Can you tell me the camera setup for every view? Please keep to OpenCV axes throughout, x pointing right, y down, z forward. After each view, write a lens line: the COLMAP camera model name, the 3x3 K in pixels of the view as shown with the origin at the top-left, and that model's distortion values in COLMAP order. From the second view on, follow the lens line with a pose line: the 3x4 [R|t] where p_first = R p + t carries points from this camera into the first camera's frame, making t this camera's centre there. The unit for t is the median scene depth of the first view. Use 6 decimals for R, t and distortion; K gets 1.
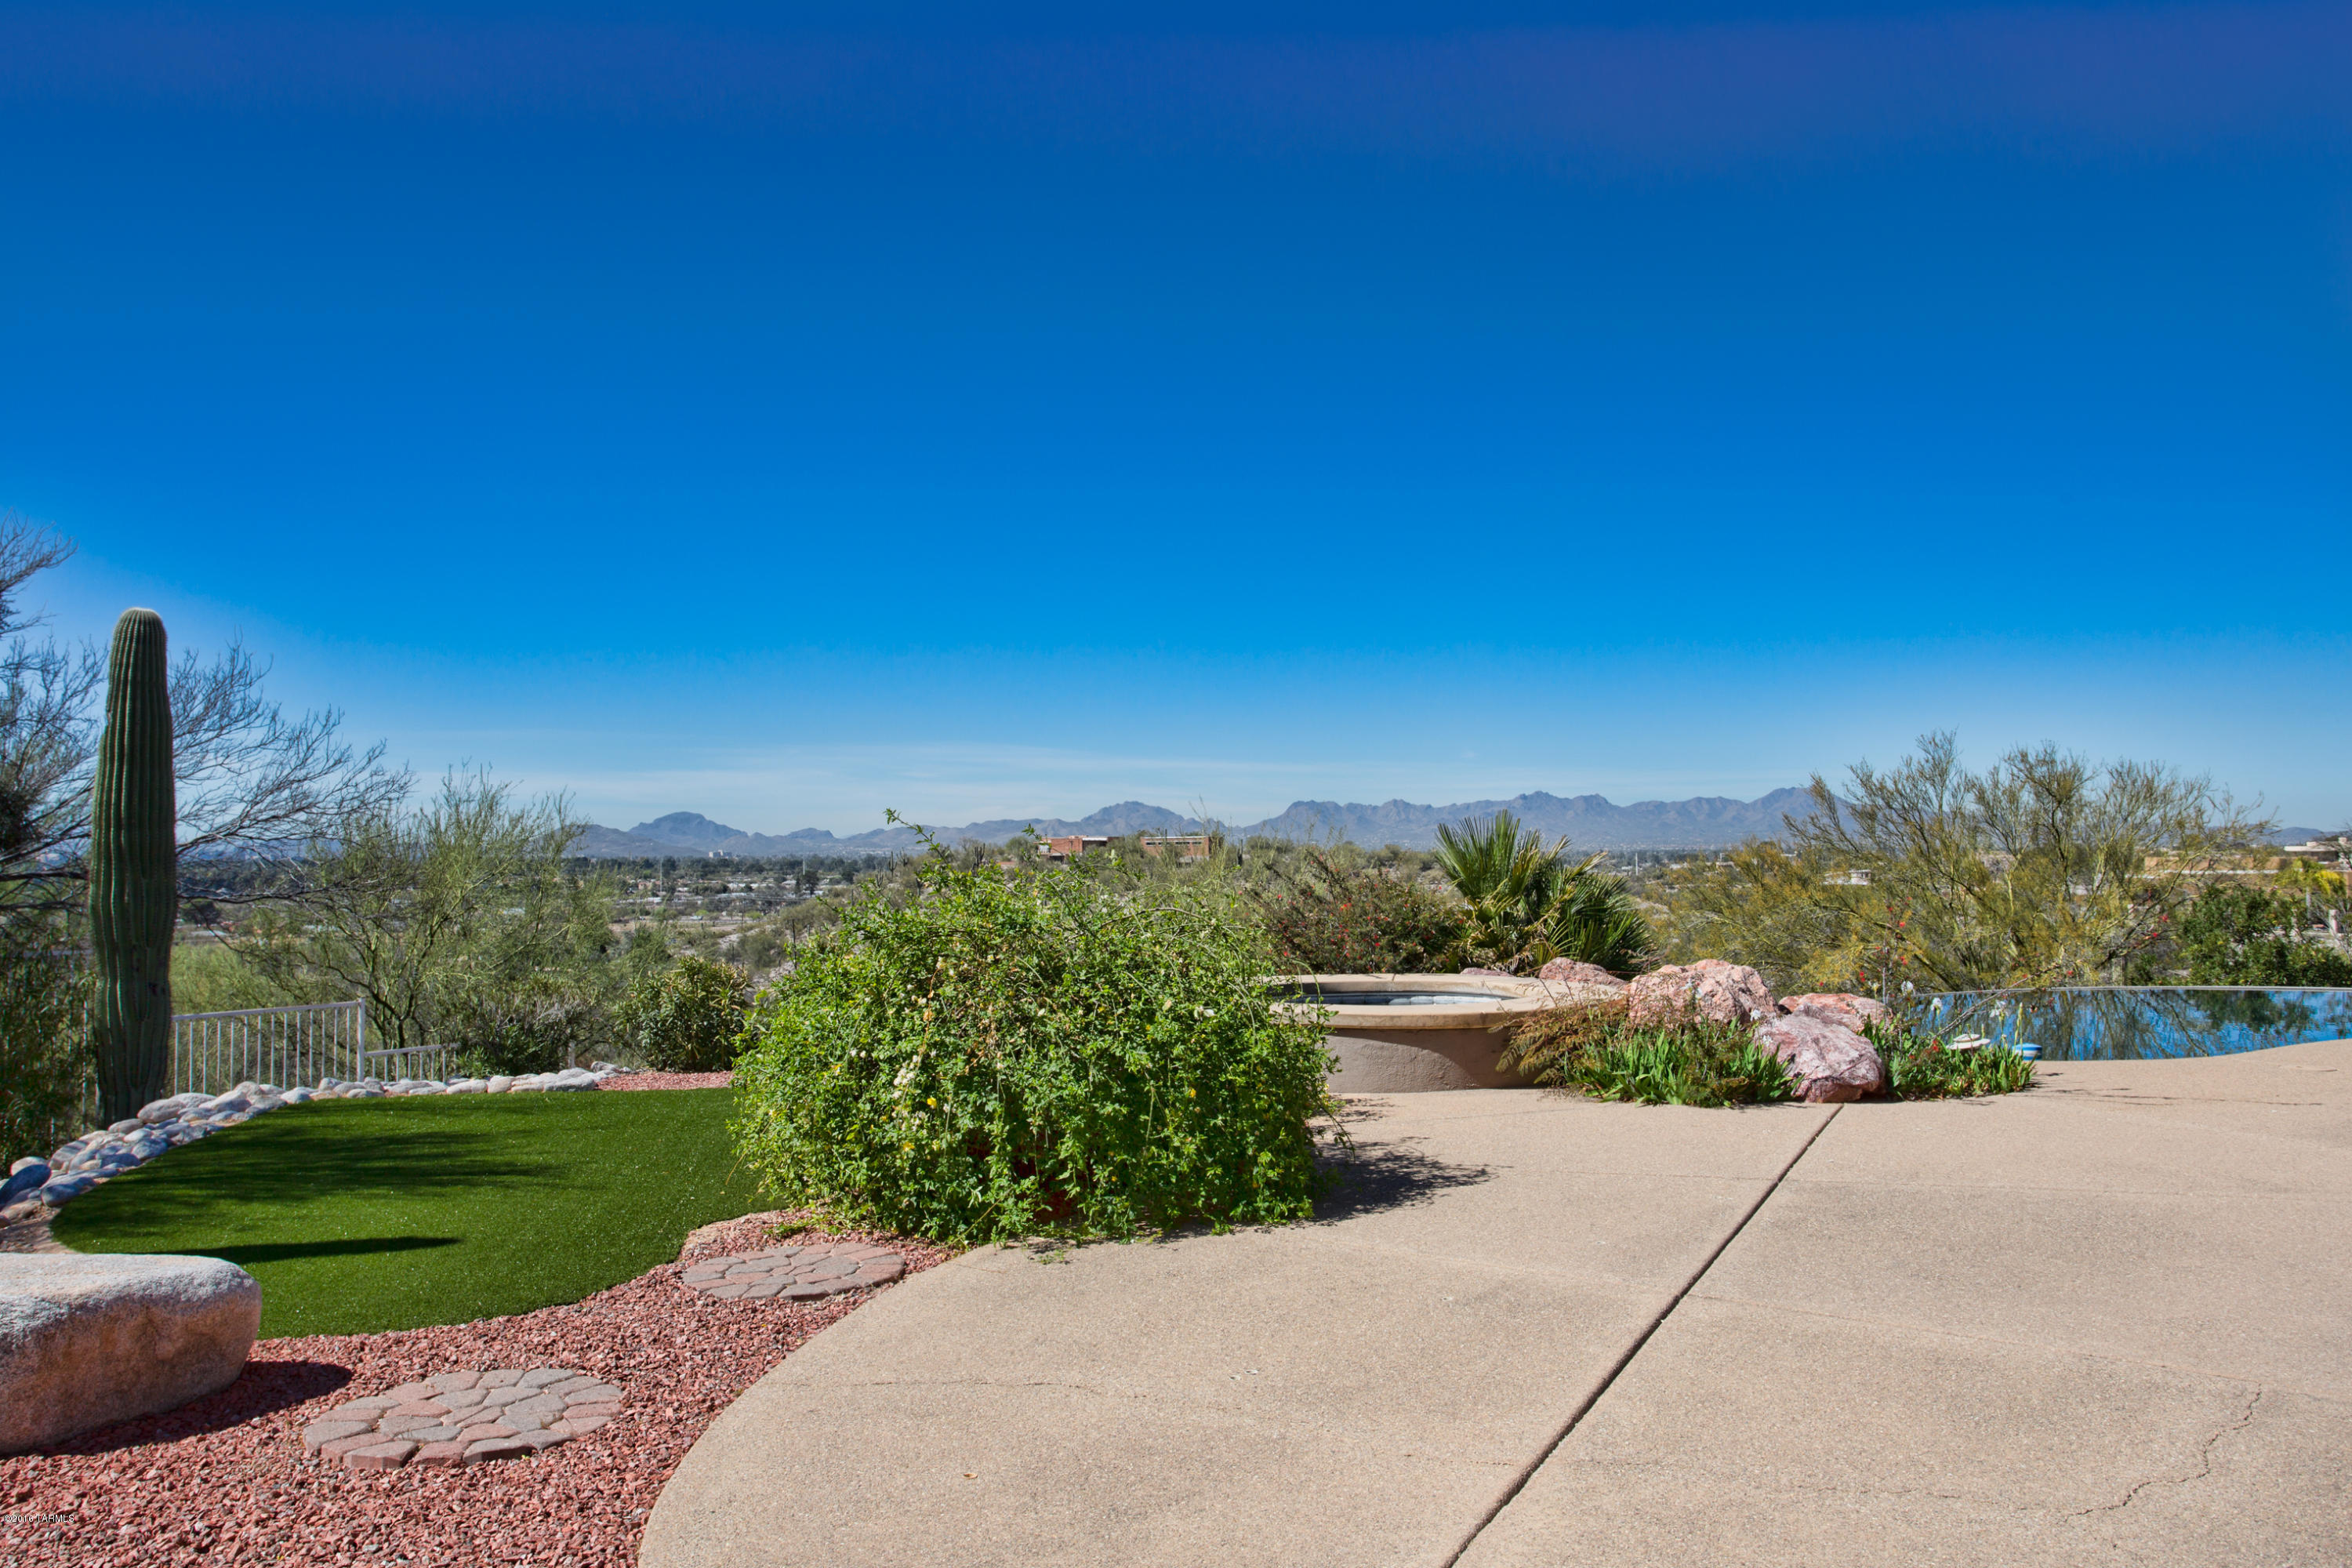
lens RADIAL K [[1908.7, 0, 1184.0], [0, 1908.7, 780.6], [0, 0, 1]] dist [-0.018402, 0.051652]
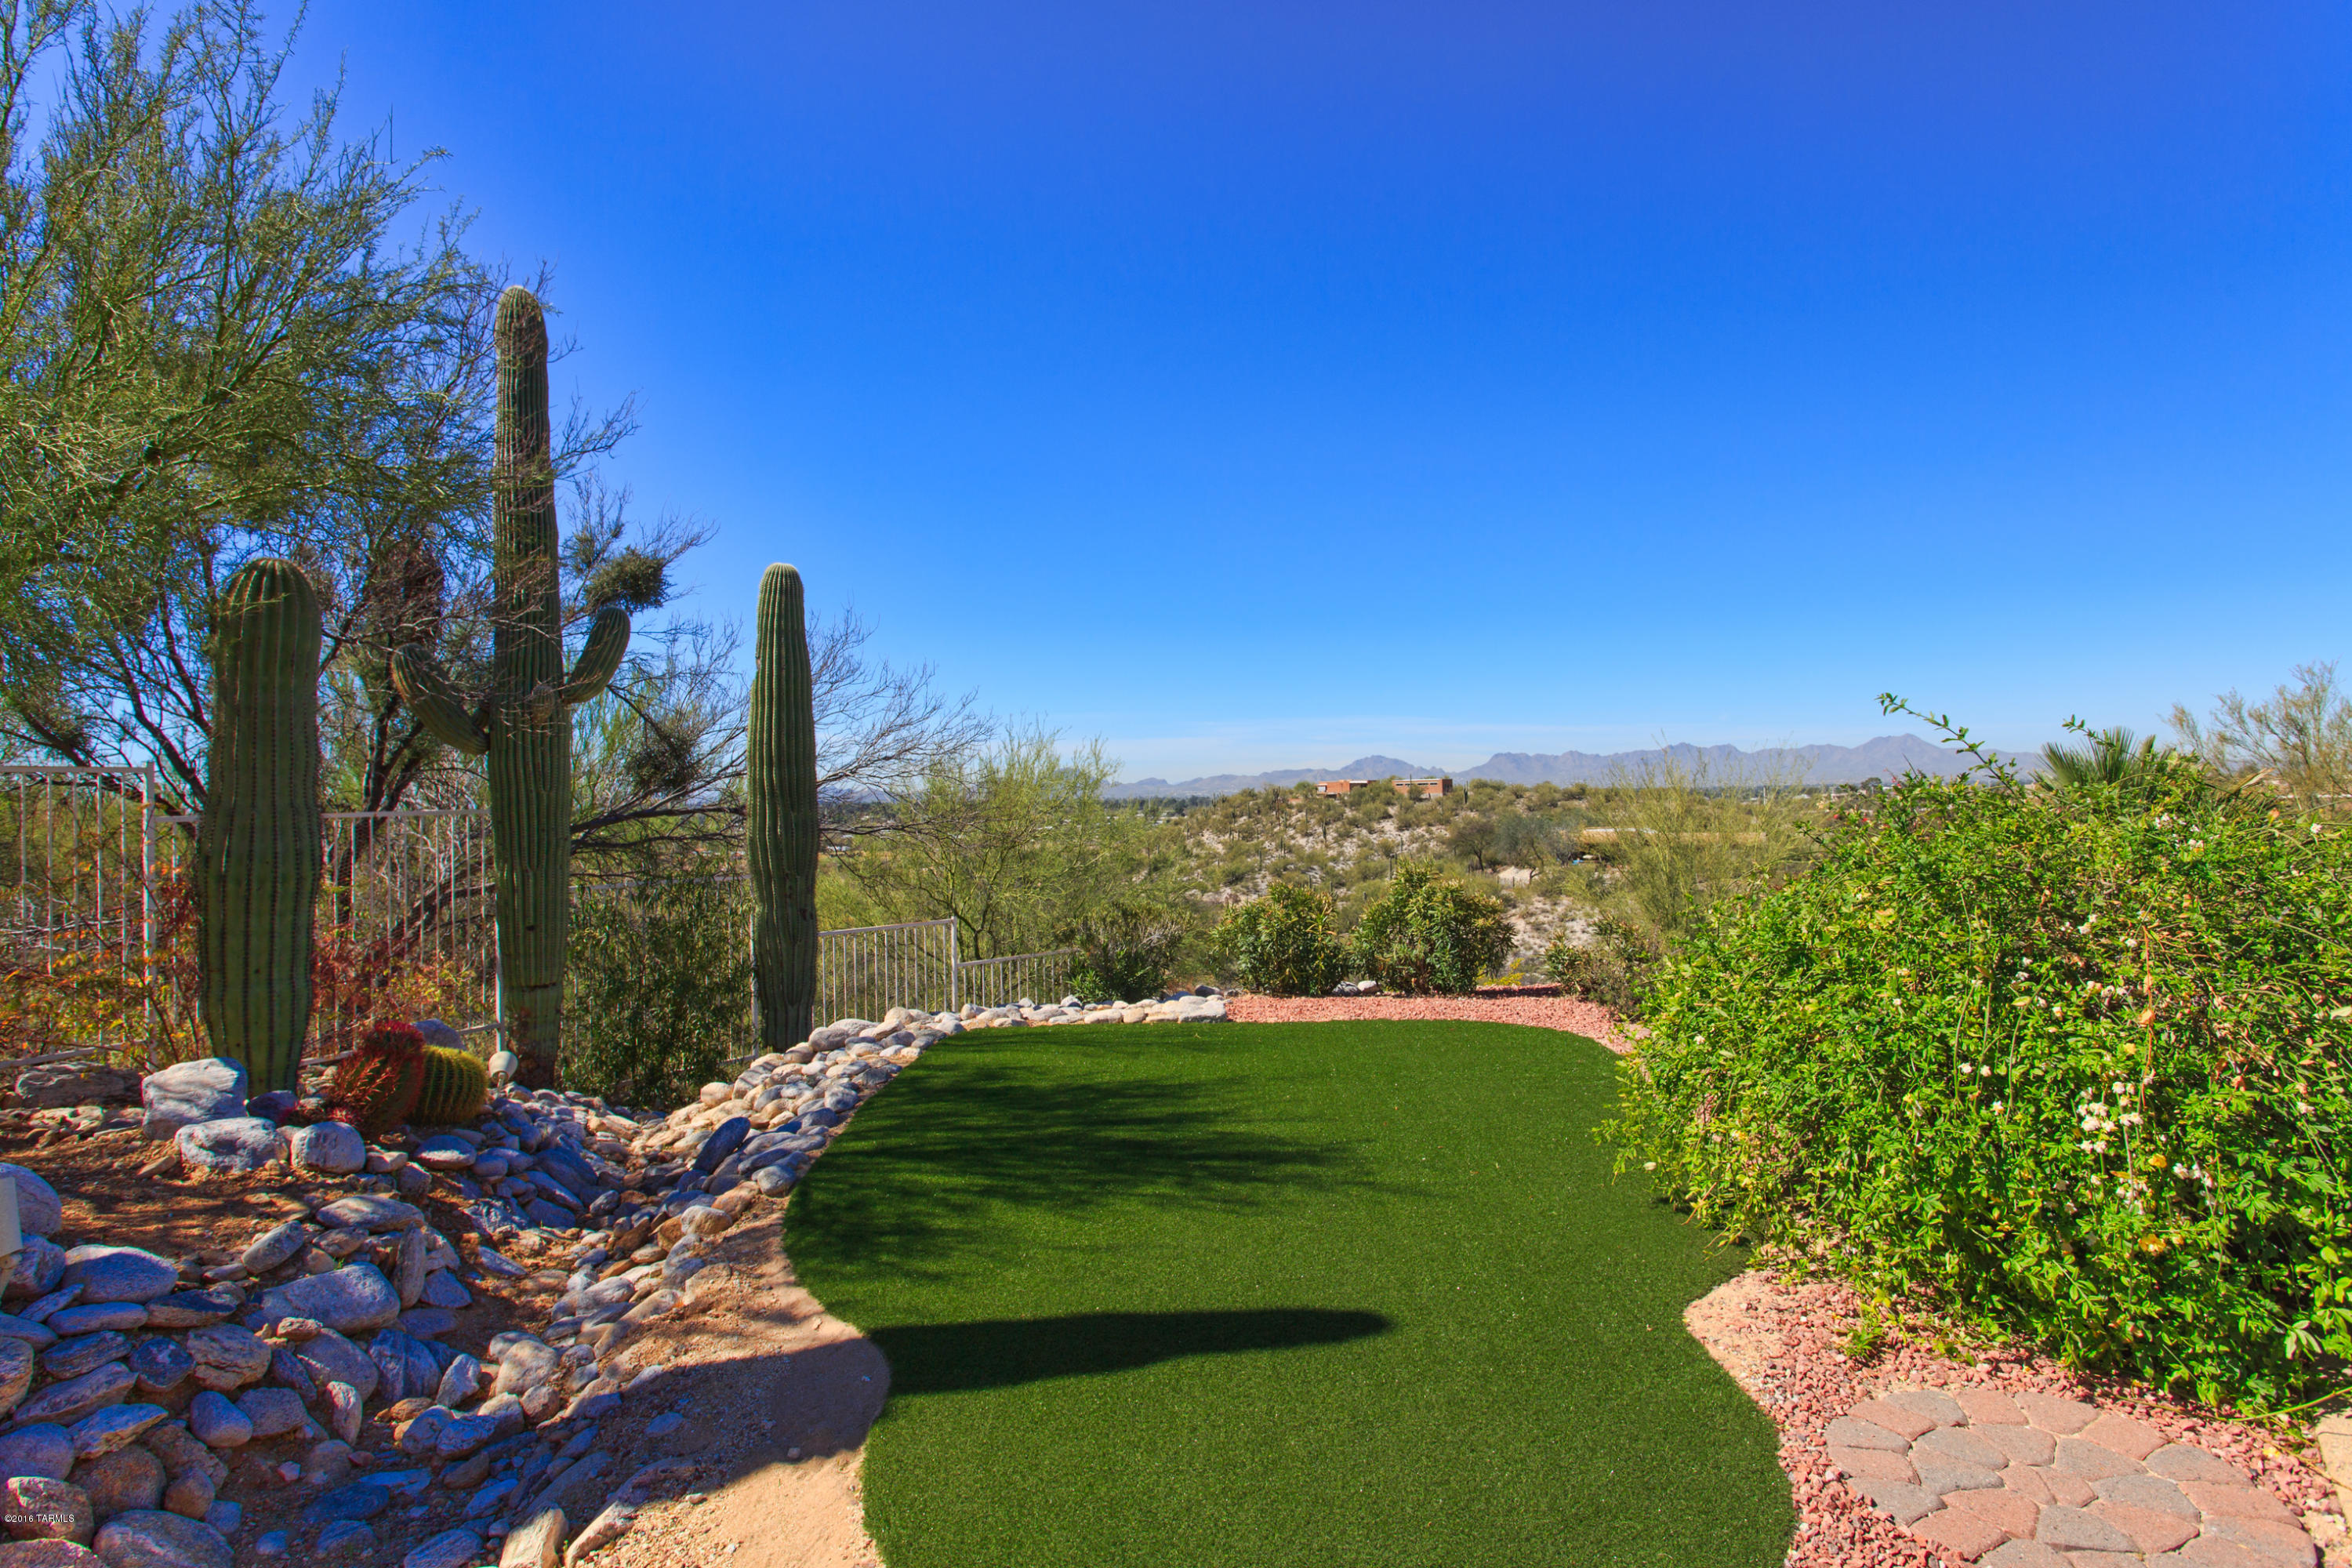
lens RADIAL K [[1328.6, 0, 1171.1], [0, 1328.6, 789.2], [0, 0, 1]] dist [-0.031459, 0.000009]
pose [[0.984104, -0.011950, -0.177190, -0.167507], [0.018121, 0.999283, 0.033249, 0.014222], [0.176666, -0.035931, 0.983615, 0.249567]]
